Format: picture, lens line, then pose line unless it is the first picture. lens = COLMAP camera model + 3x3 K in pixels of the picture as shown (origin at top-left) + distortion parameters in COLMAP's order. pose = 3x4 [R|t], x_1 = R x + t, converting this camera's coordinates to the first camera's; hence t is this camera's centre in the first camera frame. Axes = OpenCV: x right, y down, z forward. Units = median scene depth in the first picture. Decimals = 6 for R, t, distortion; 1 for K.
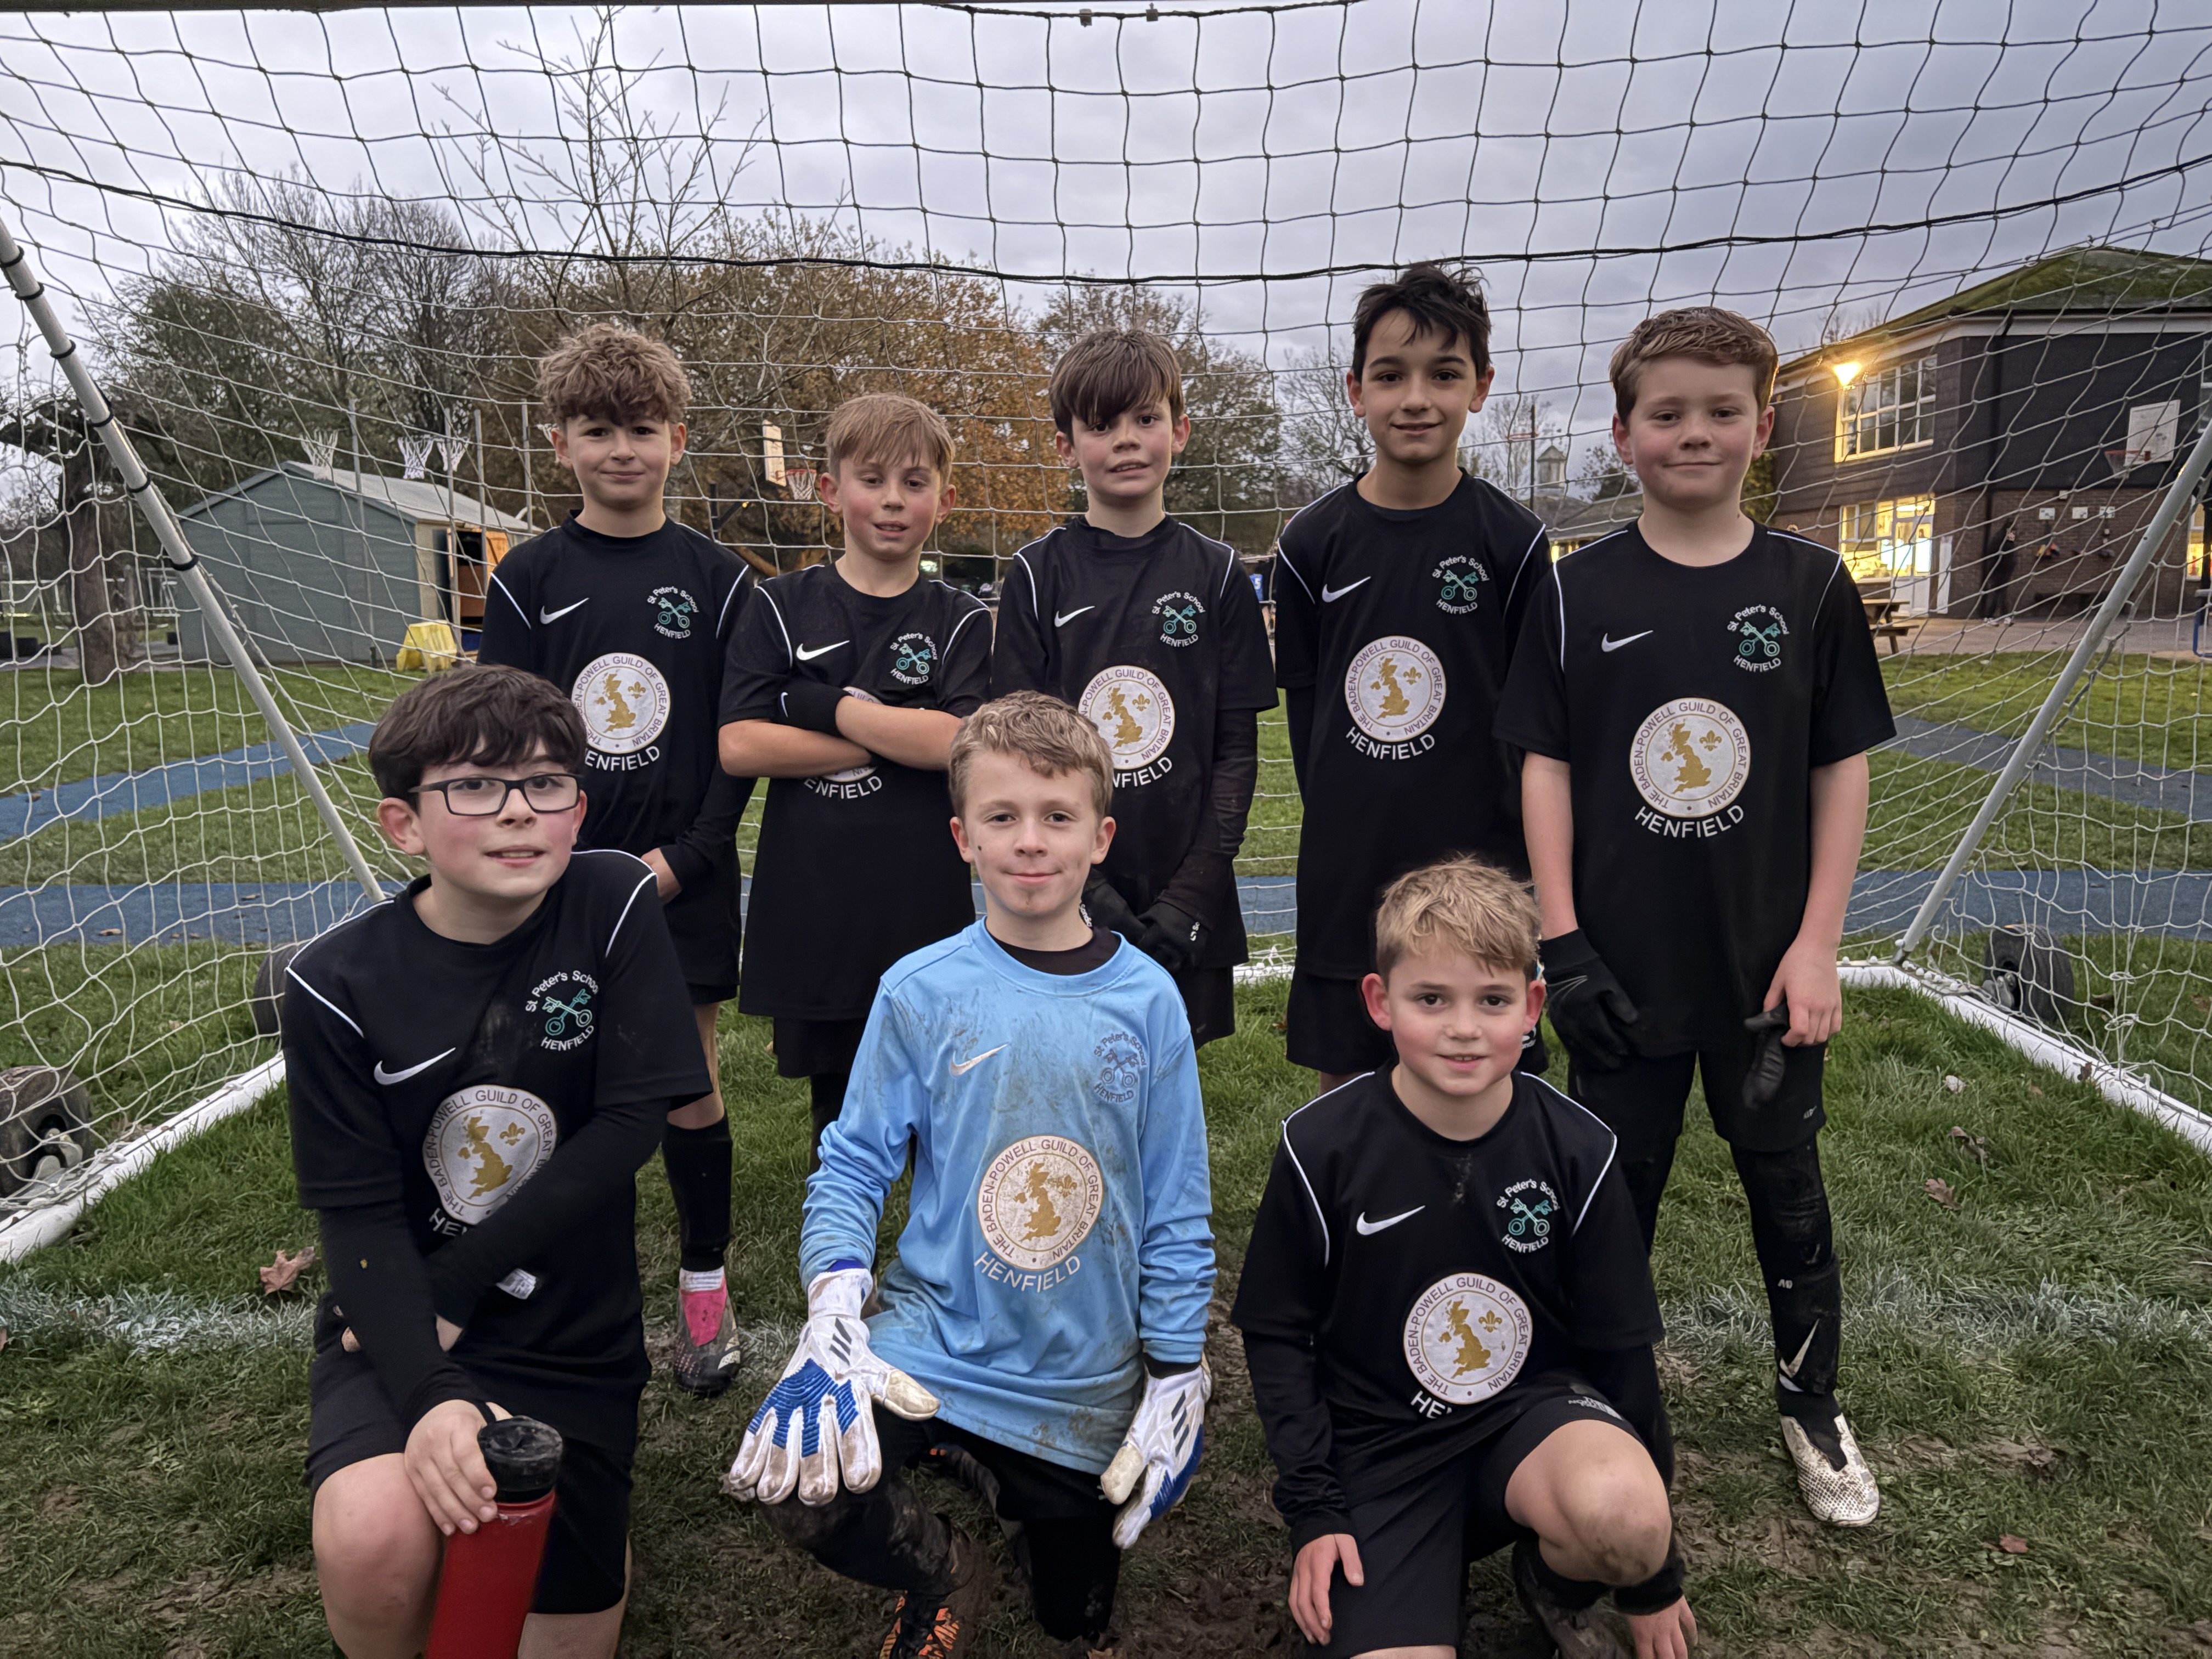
lens RADIAL K [[1663.2, 0, 1106.0], [0, 1663.2, 829.5], [0, 0, 1]] dist [0.045362, -0.068676]
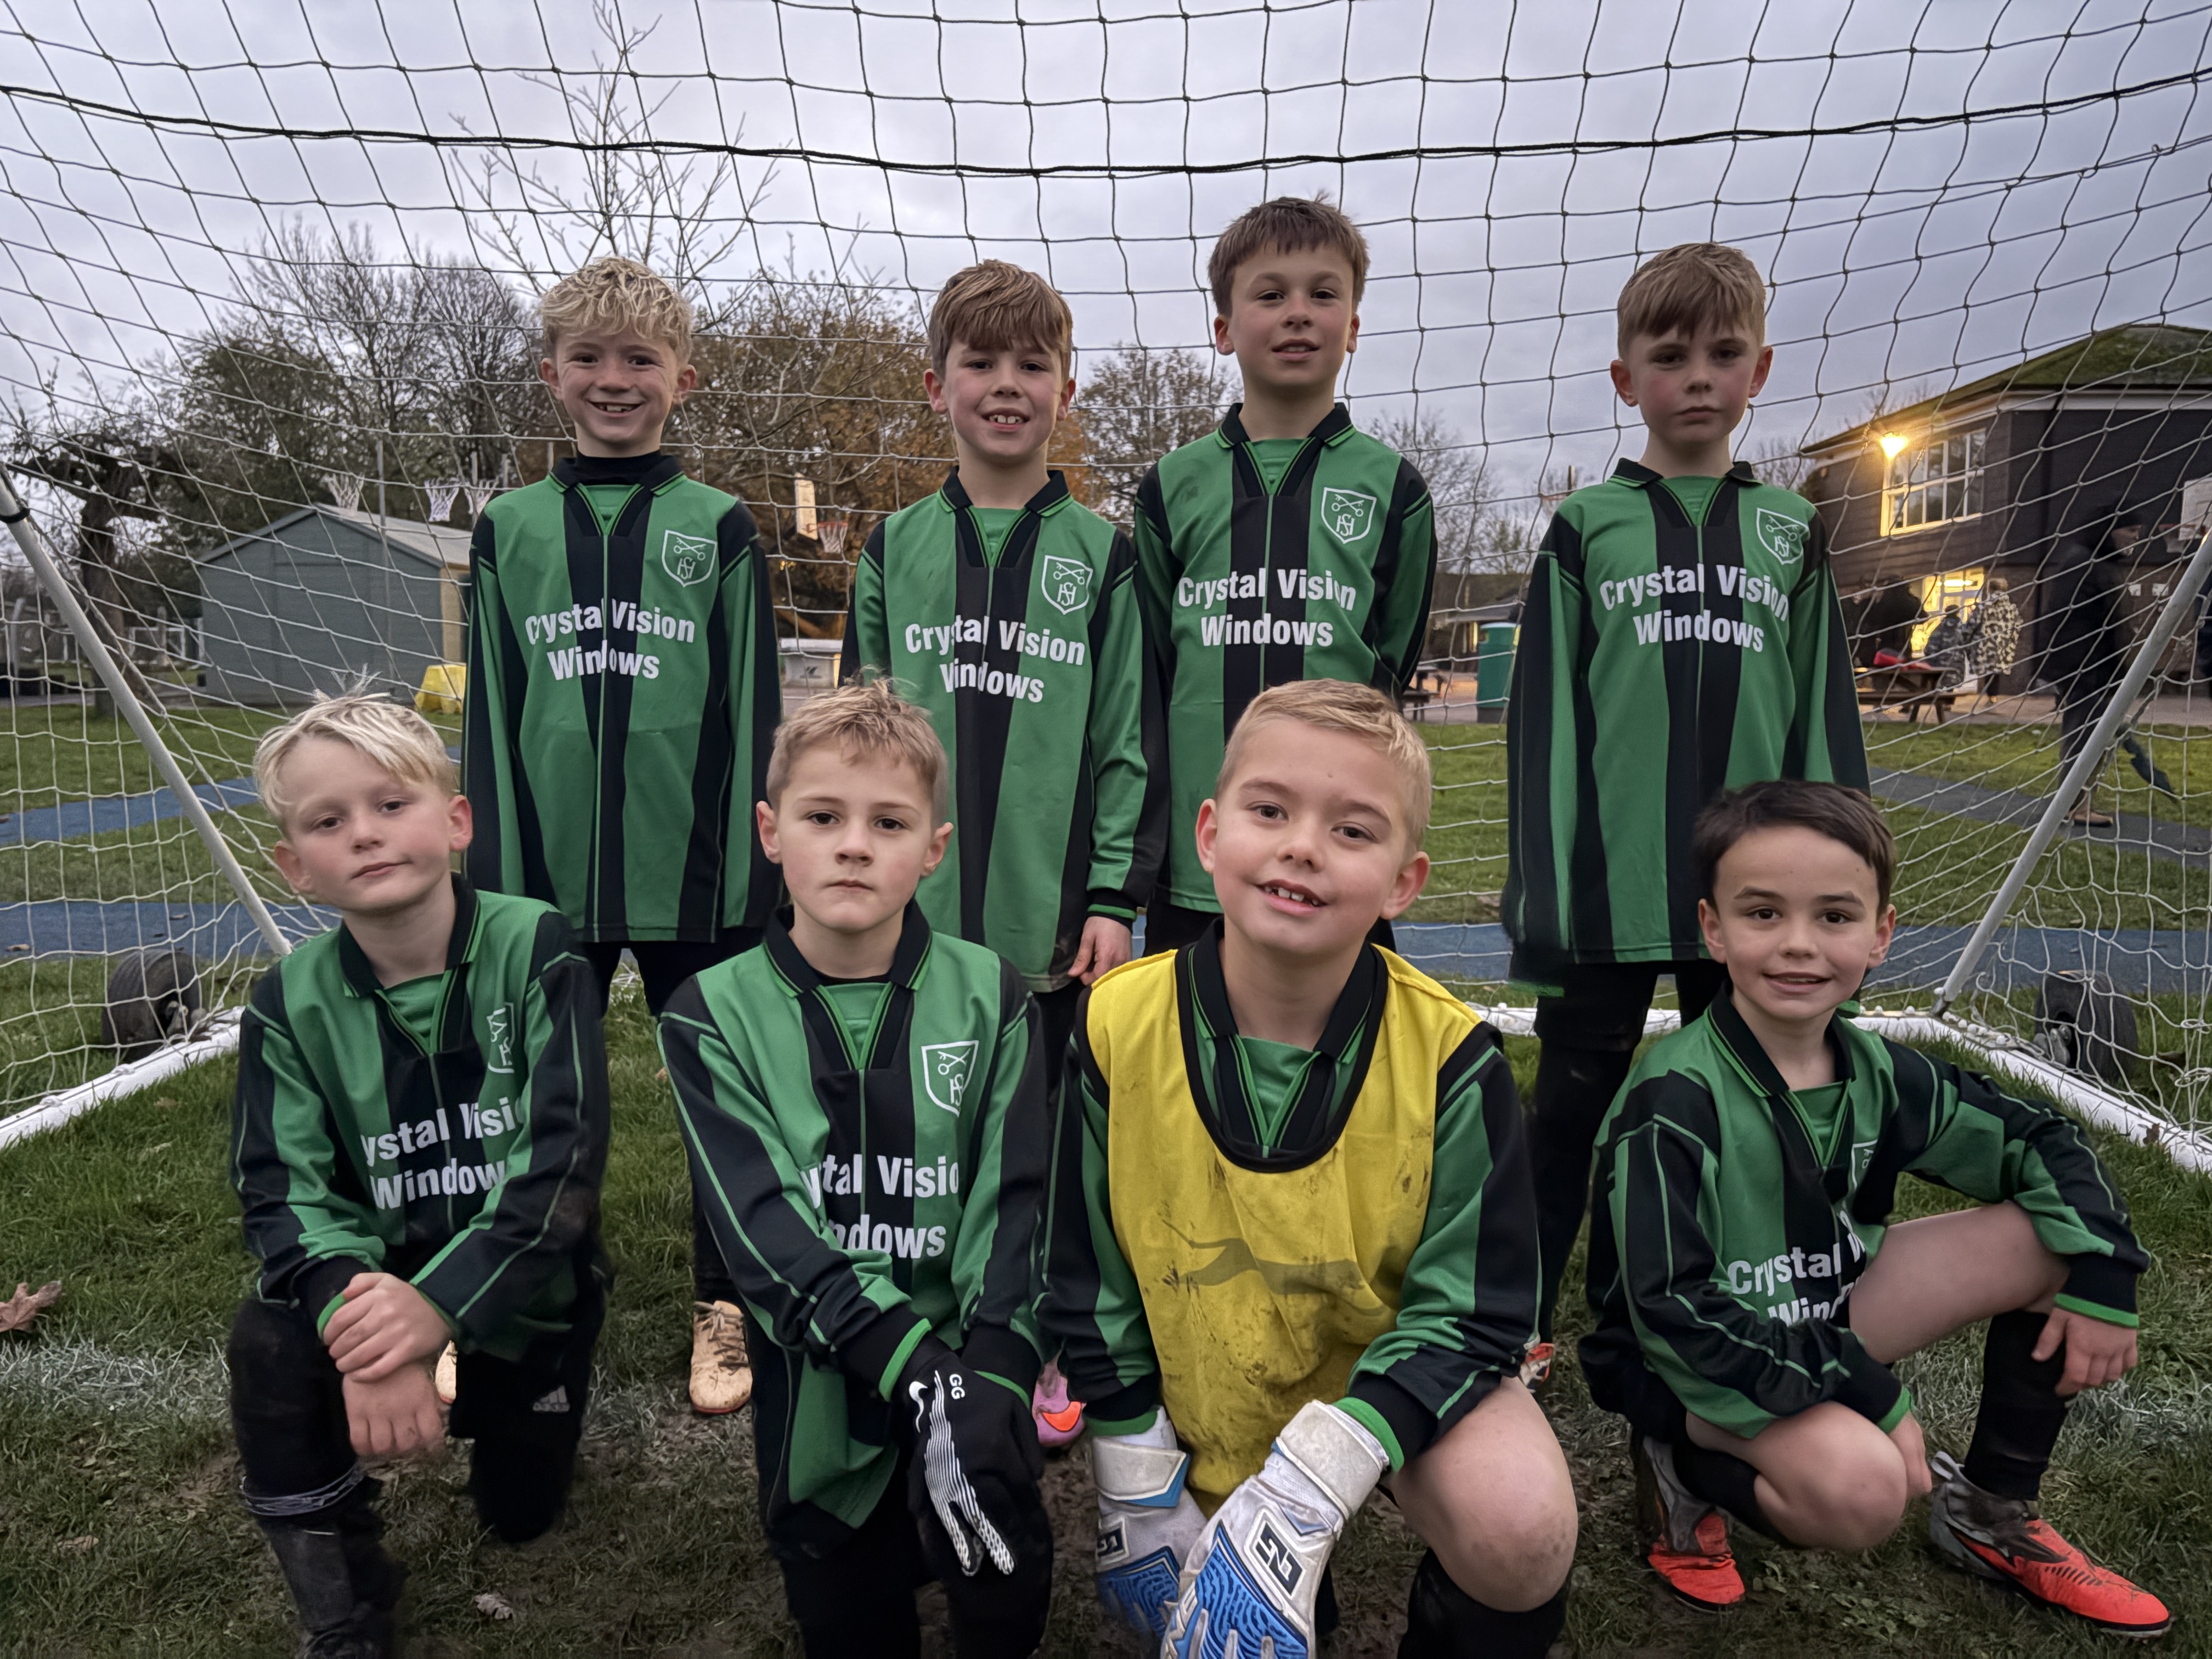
lens RADIAL K [[1667.7, 0, 1106.0], [0, 1667.7, 829.5], [0, 0, 1]] dist [0.068376, -0.102898]
pose [[0.999587, 0.019793, -0.020833, 0.046428], [-0.020592, 0.999034, -0.038830, 0.025814], [0.020045, 0.039243, 0.999029, 0.089134]]
